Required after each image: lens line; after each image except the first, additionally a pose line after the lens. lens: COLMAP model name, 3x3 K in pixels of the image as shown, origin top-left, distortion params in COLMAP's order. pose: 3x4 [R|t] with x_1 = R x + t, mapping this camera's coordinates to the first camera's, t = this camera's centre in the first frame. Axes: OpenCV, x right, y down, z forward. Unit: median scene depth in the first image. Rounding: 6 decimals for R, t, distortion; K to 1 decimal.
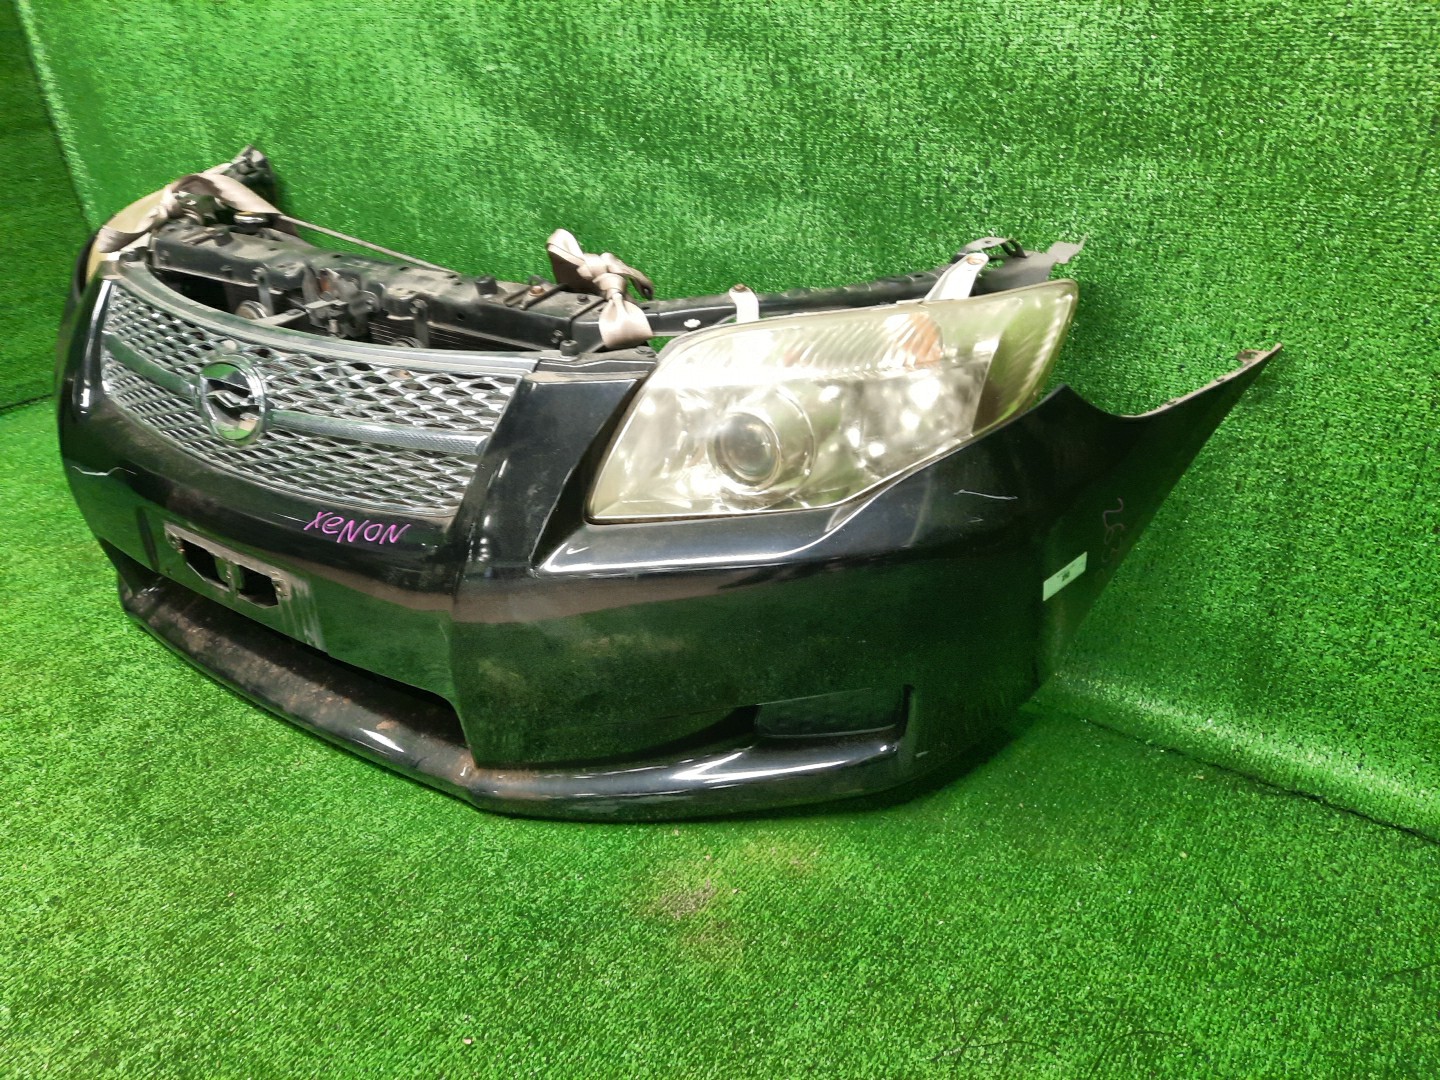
lens RADIAL K [[1049.2, 0, 720.0], [0, 1049.2, 540.0], [0, 0, 1]] dist [0.063153, -0.048893]
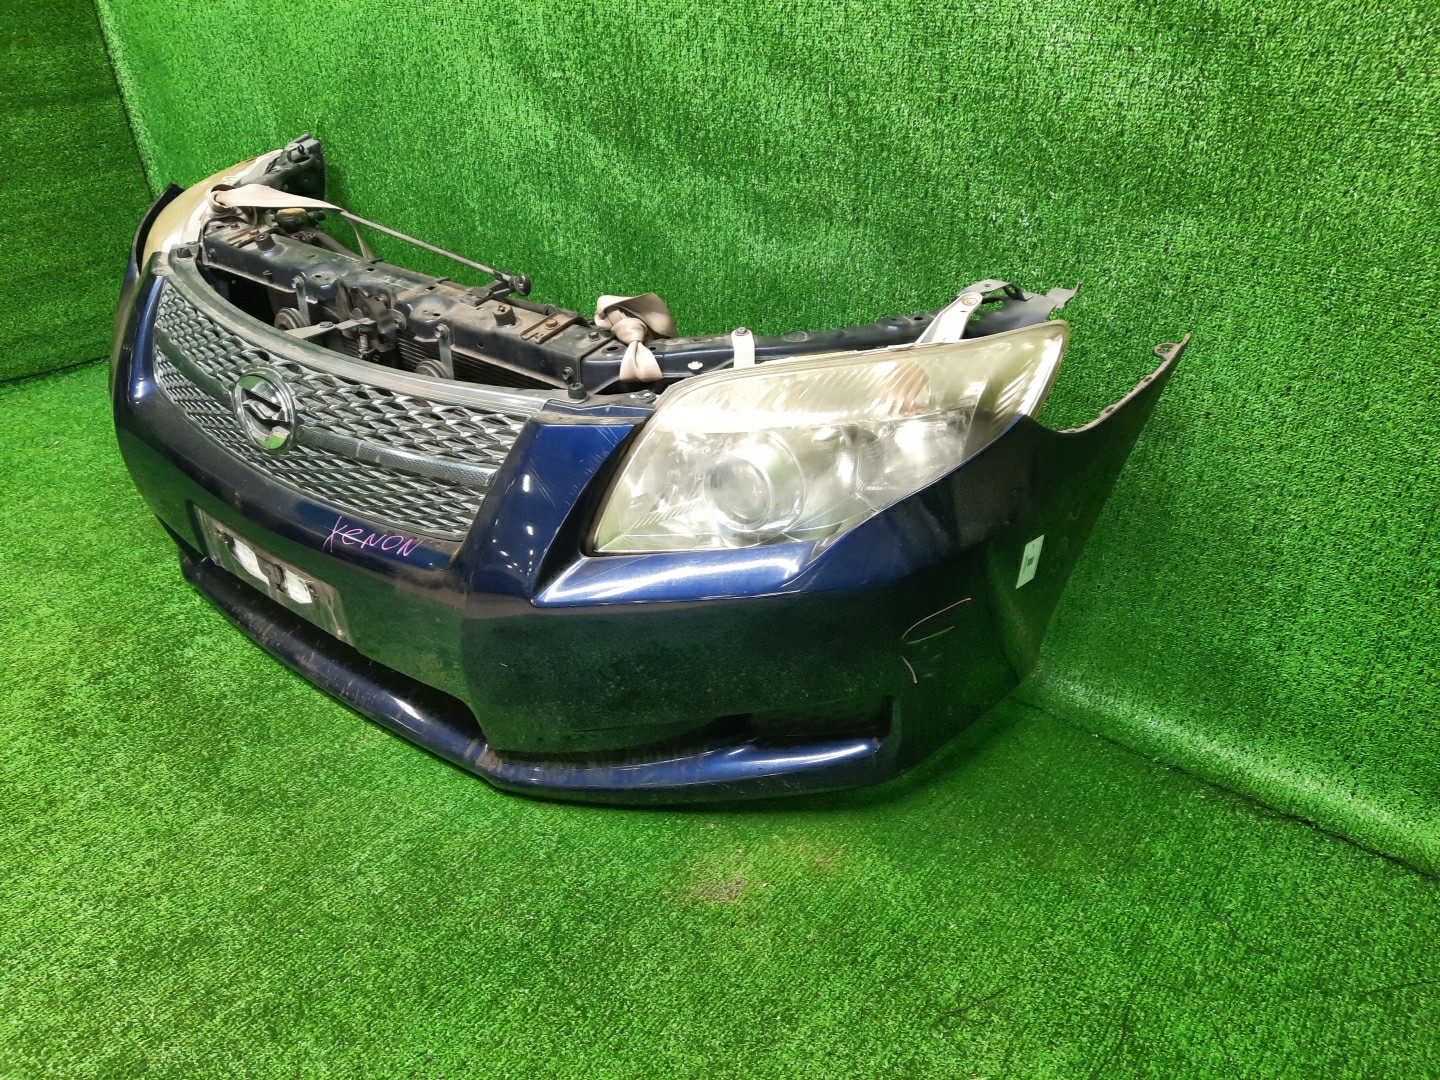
lens RADIAL K [[1047.7, 0, 719.6], [0, 1047.7, 536.7], [0, 0, 1]] dist [0.072214, -0.057869]
pose [[0.998957, 0.042244, -0.017357, -0.027858], [-0.041347, 0.997934, 0.049167, -0.075673], [0.019398, -0.048398, 0.998640, -0.071634]]
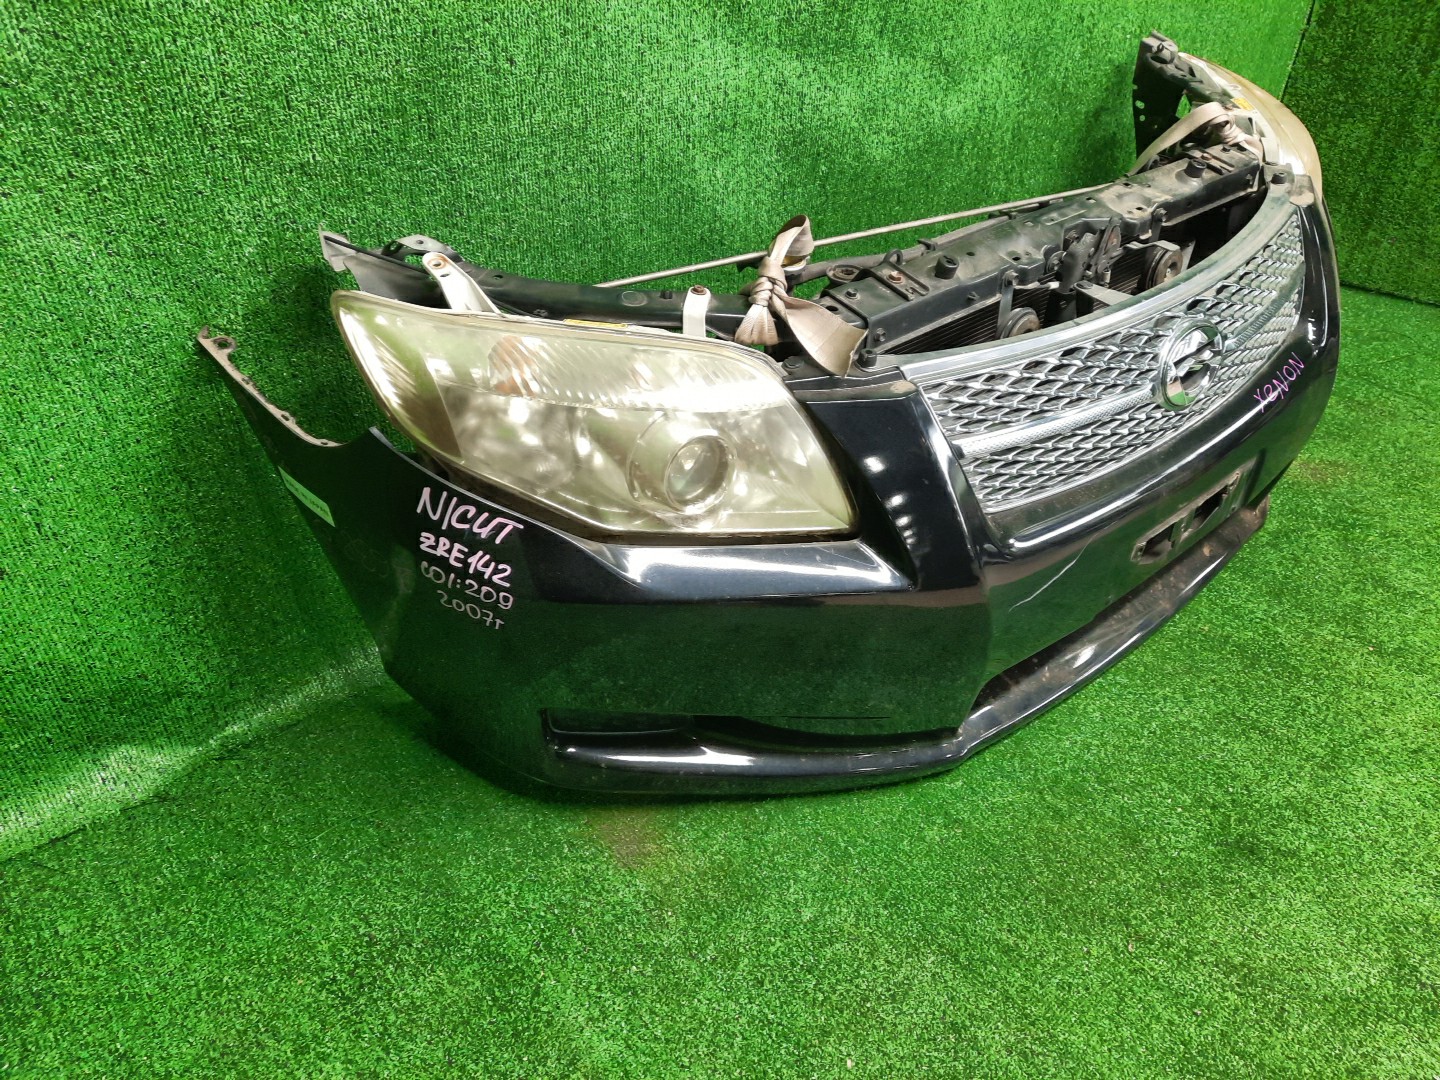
lens RADIAL K [[1047.7, 0, 719.6], [0, 1047.7, 536.7], [0, 0, 1]] dist [0.072214, -0.057869]
pose [[0.234593, -0.568187, 0.788752, -1.581023], [0.418847, 0.791294, 0.445444, -0.696203], [-0.877230, 0.225868, 0.423616, 1.091254]]
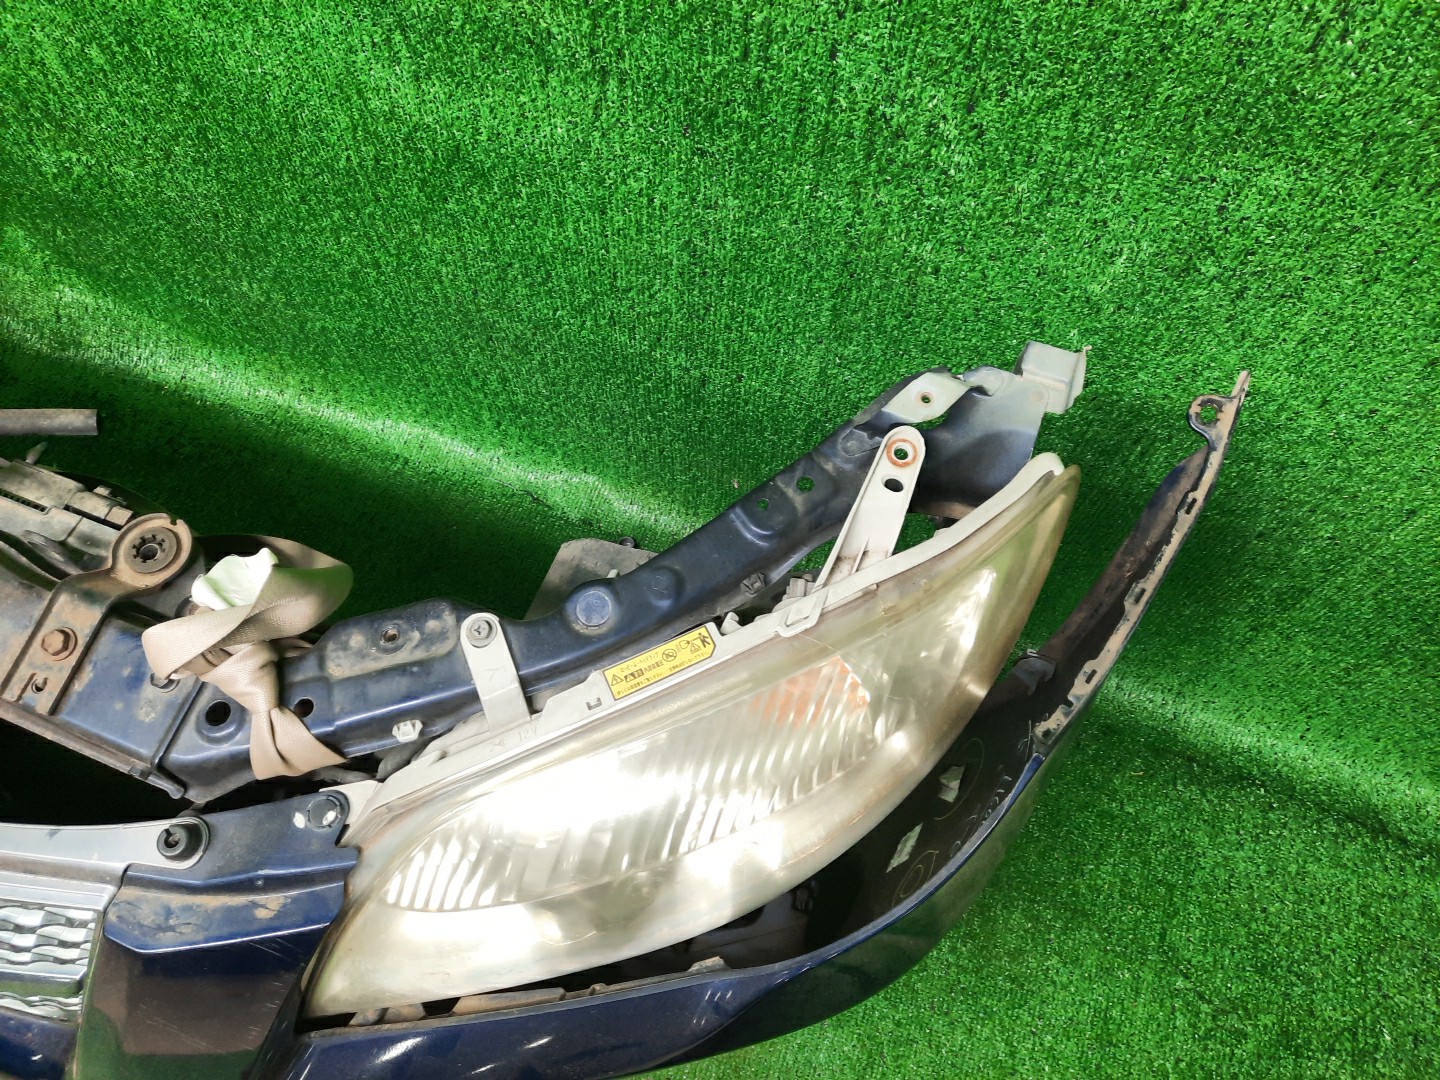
lens RADIAL K [[1047.7, 0, 719.6], [0, 1047.7, 536.7], [0, 0, 1]] dist [0.072214, -0.057869]
pose [[0.963748, -0.209358, 0.165404, 0.003989], [0.074230, 0.805837, 0.587467, -0.543018], [-0.256280, -0.553892, 0.792164, 0.546341]]
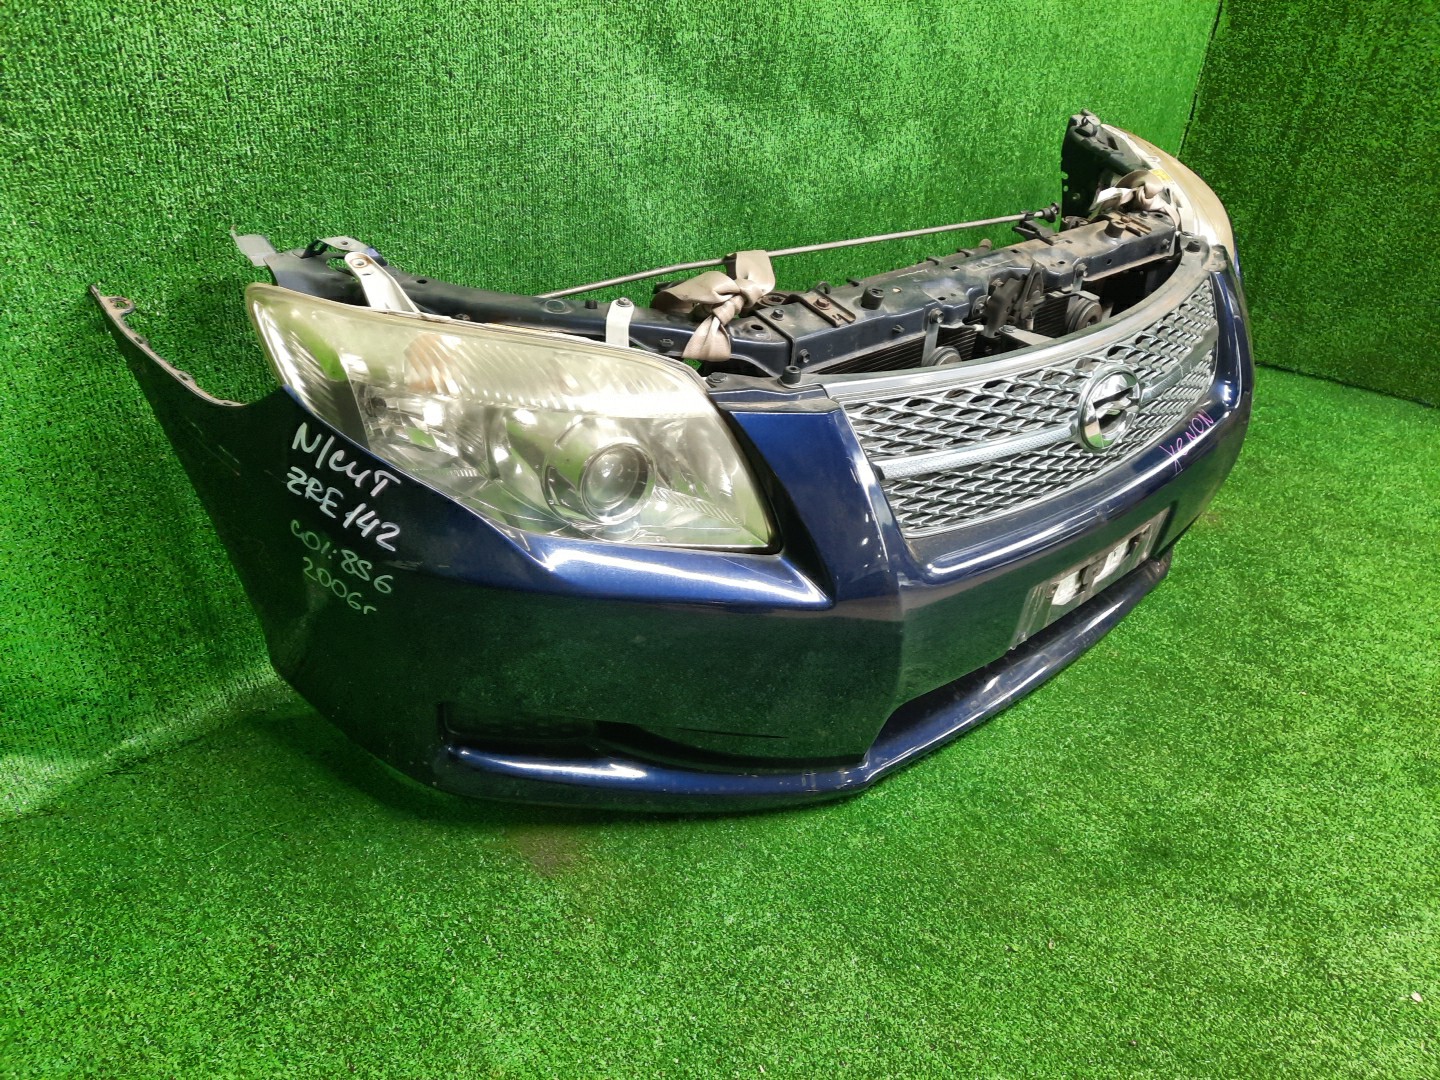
lens RADIAL K [[1048.9, 0, 713.3], [0, 1048.9, 536.9], [0, 0, 1]] dist [0.060048, -0.026708]
pose [[0.183418, -0.491283, 0.851469, -1.639787], [0.379976, 0.834273, 0.399509, -0.626603], [-0.906629, 0.250261, 0.339696, 1.114768]]
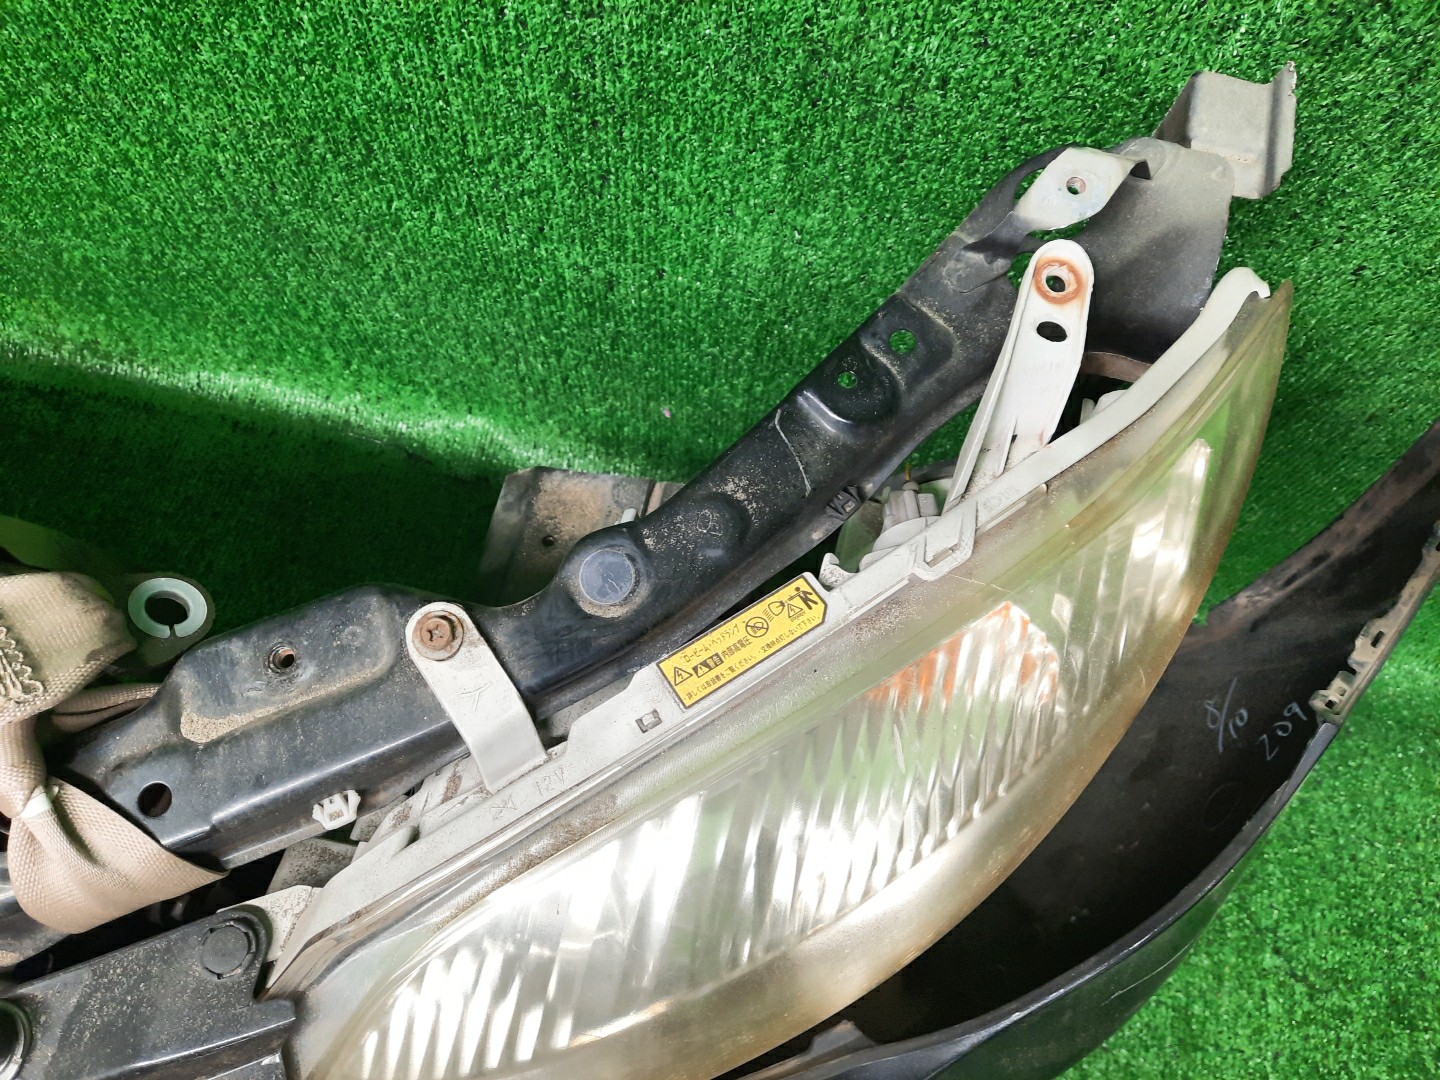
lens RADIAL K [[1065.4, 0, 725.7], [0, 1065.4, 538.0], [0, 0, 1]] dist [0.048225, -0.053880]
pose [[0.918874, -0.333589, 0.210689, 0.038739], [0.111949, 0.732485, 0.671516, -0.448948], [-0.378337, -0.593452, 0.710406, 0.734680]]
